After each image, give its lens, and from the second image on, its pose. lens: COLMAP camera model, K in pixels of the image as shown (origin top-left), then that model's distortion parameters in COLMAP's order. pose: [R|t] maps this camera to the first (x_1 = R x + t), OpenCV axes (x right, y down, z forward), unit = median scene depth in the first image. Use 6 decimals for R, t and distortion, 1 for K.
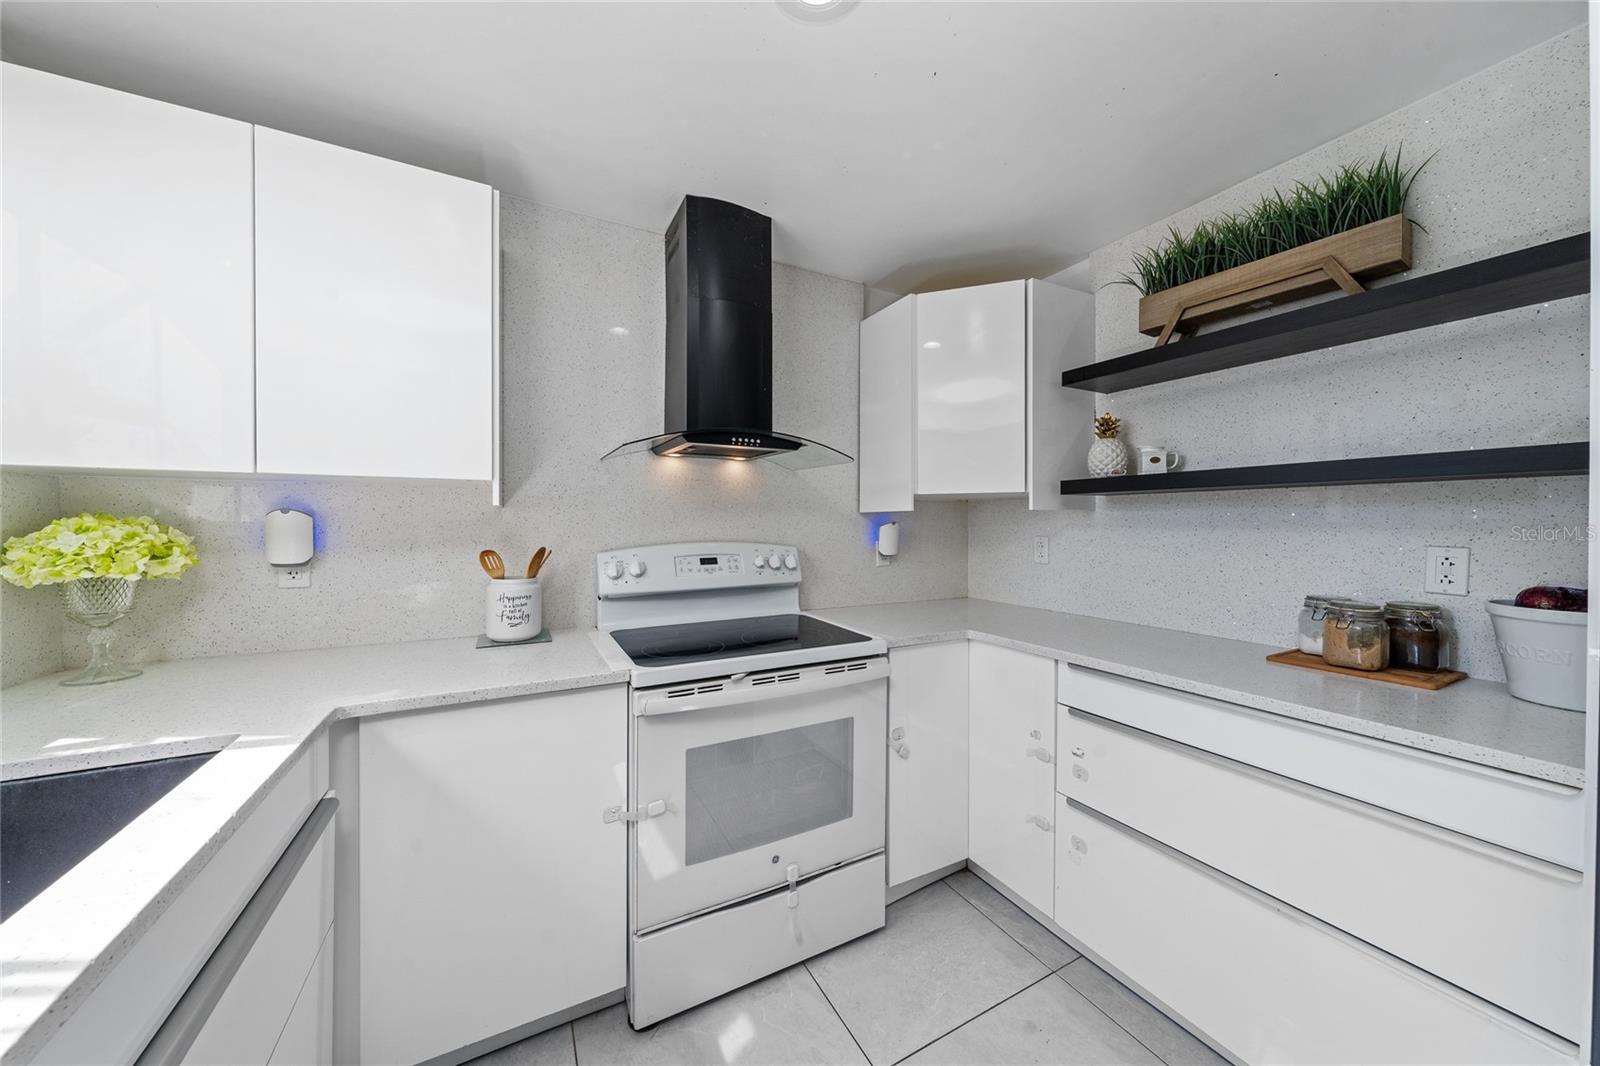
lens RADIAL K [[547.5, 0, 799.7], [0, 547.5, 524.9], [0, 0, 1]] dist [-0.005610, 0.000117]
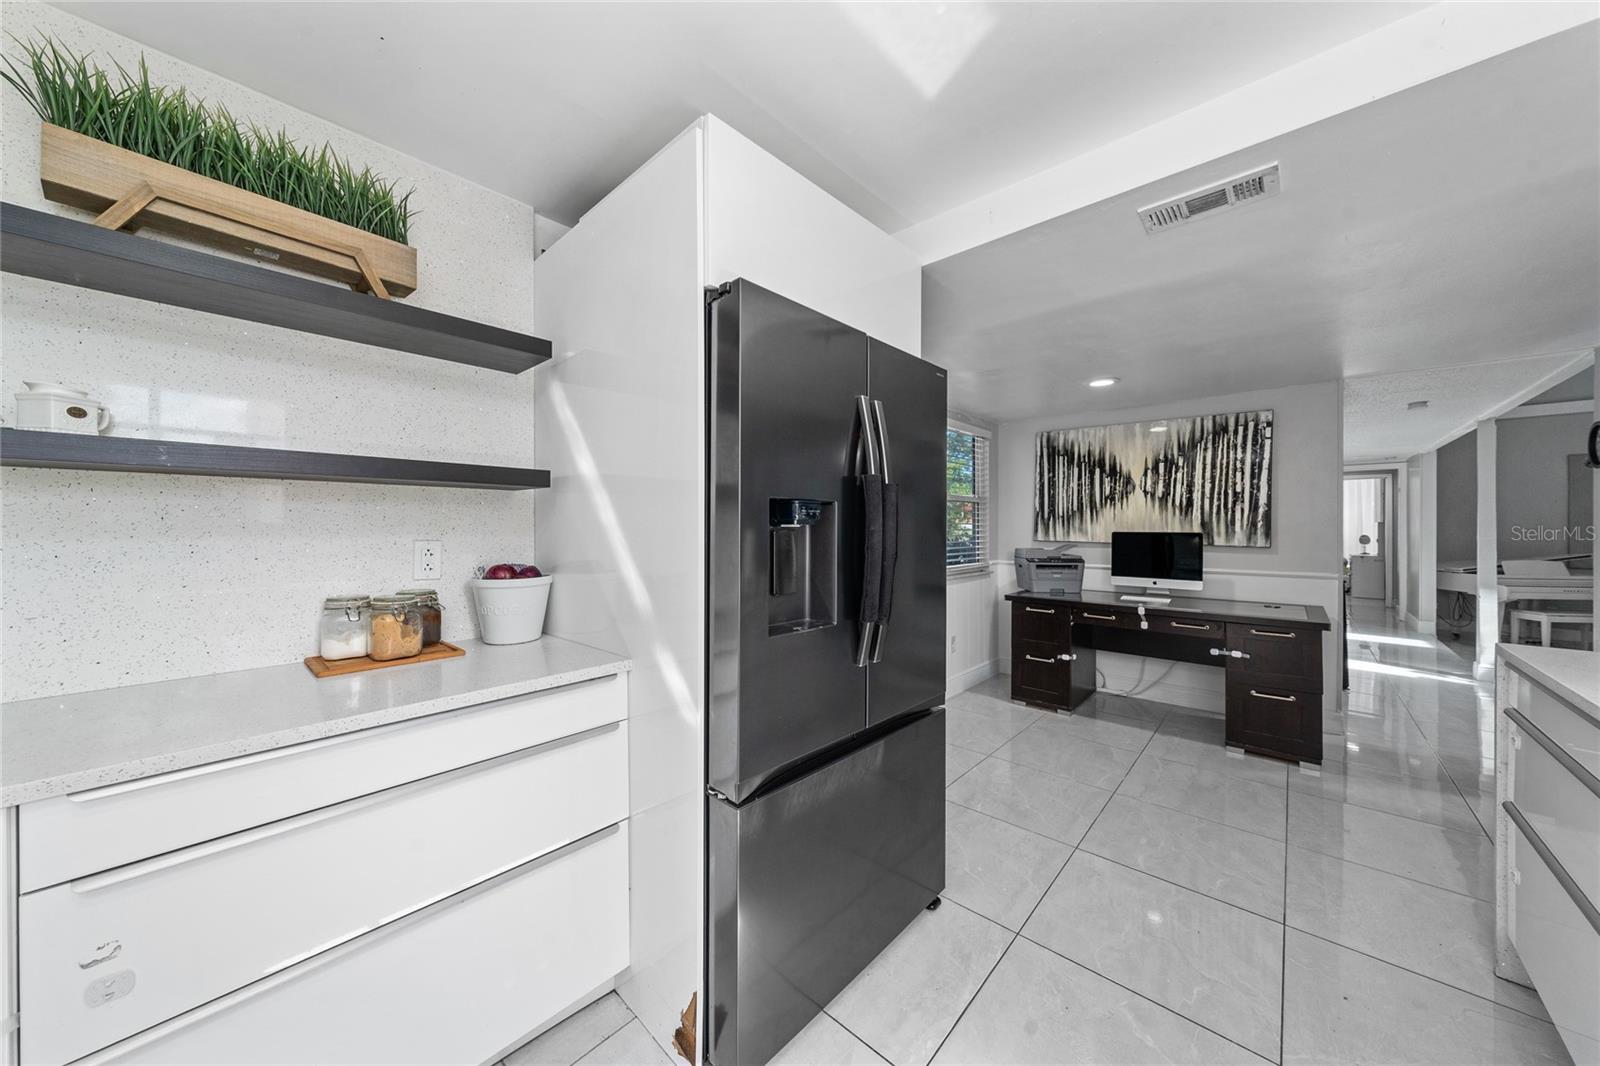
lens RADIAL K [[547.5, 0, 799.7], [0, 547.5, 524.9], [0, 0, 1]] dist [-0.005610, 0.000117]
pose [[-0.348302, 0.002384, 0.937379, -0.239733], [0.001757, 0.999997, -0.001890, 0.008906], [-0.937381, 0.000989, -0.348305, 0.635325]]
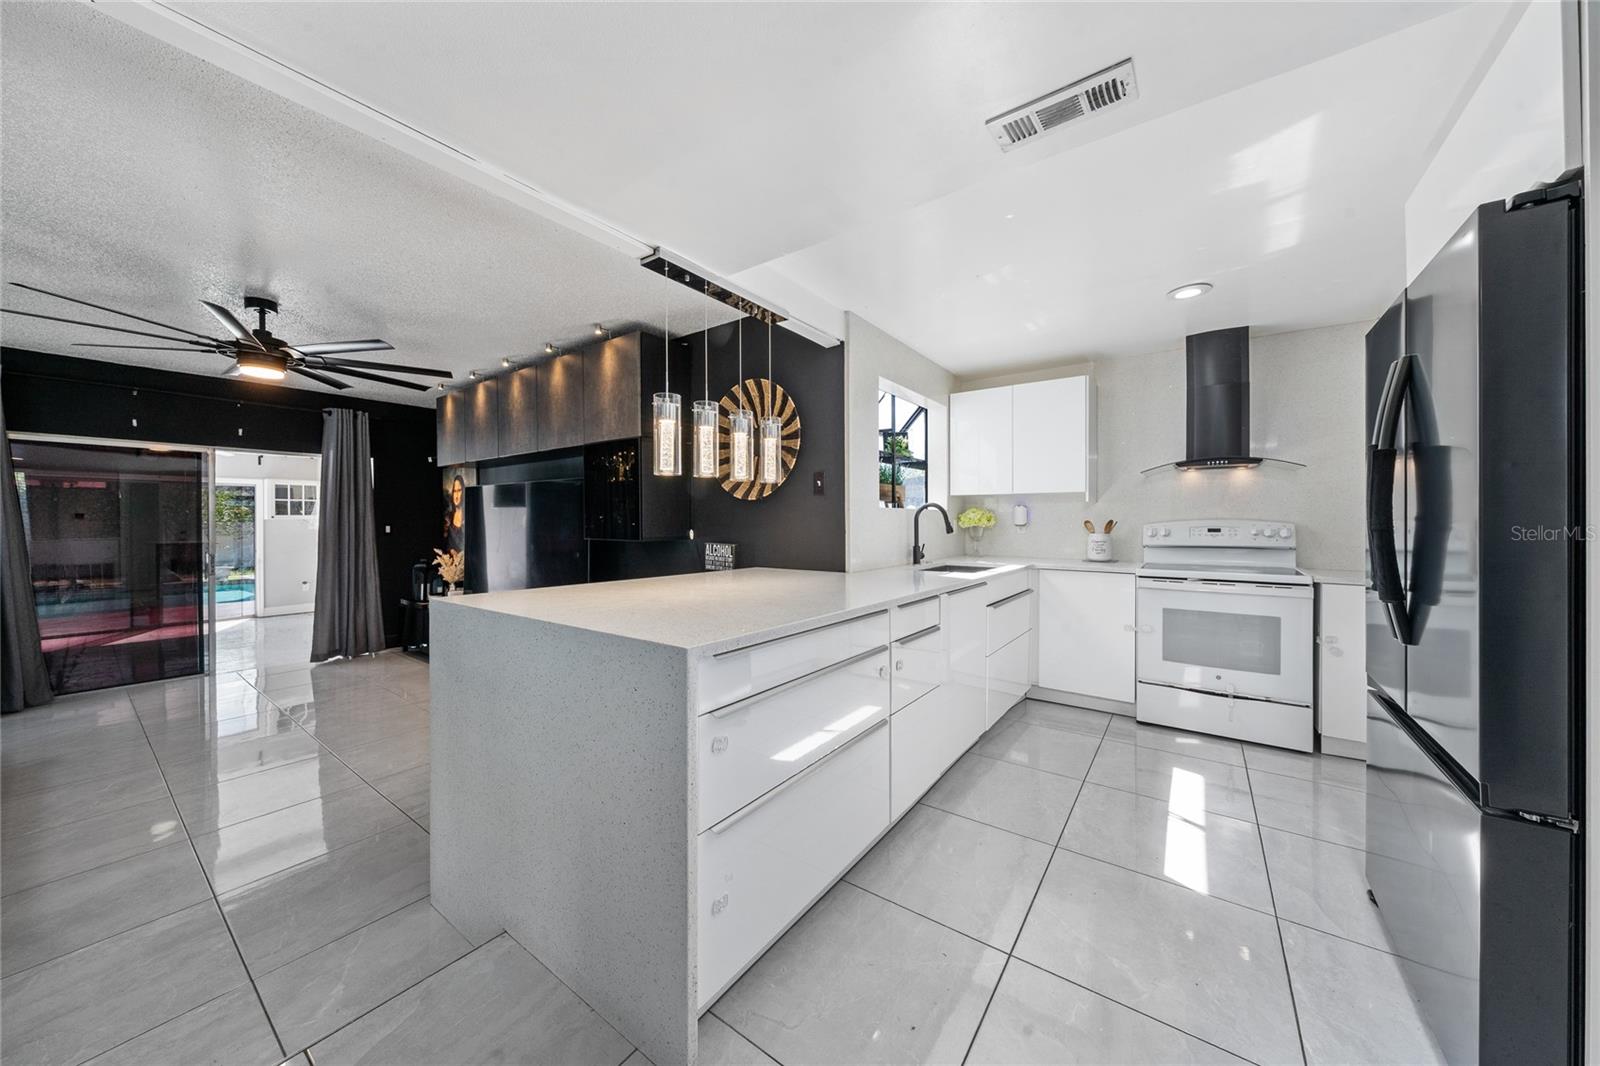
lens RADIAL K [[547.5, 0, 799.7], [0, 547.5, 524.9], [0, 0, 1]] dist [-0.005610, 0.000117]
pose [[0.441908, 0.005515, -0.897043, 0.863401], [-0.002568, 0.999985, 0.004882, 0.048413], [0.897057, 0.000146, 0.441916, -1.001547]]
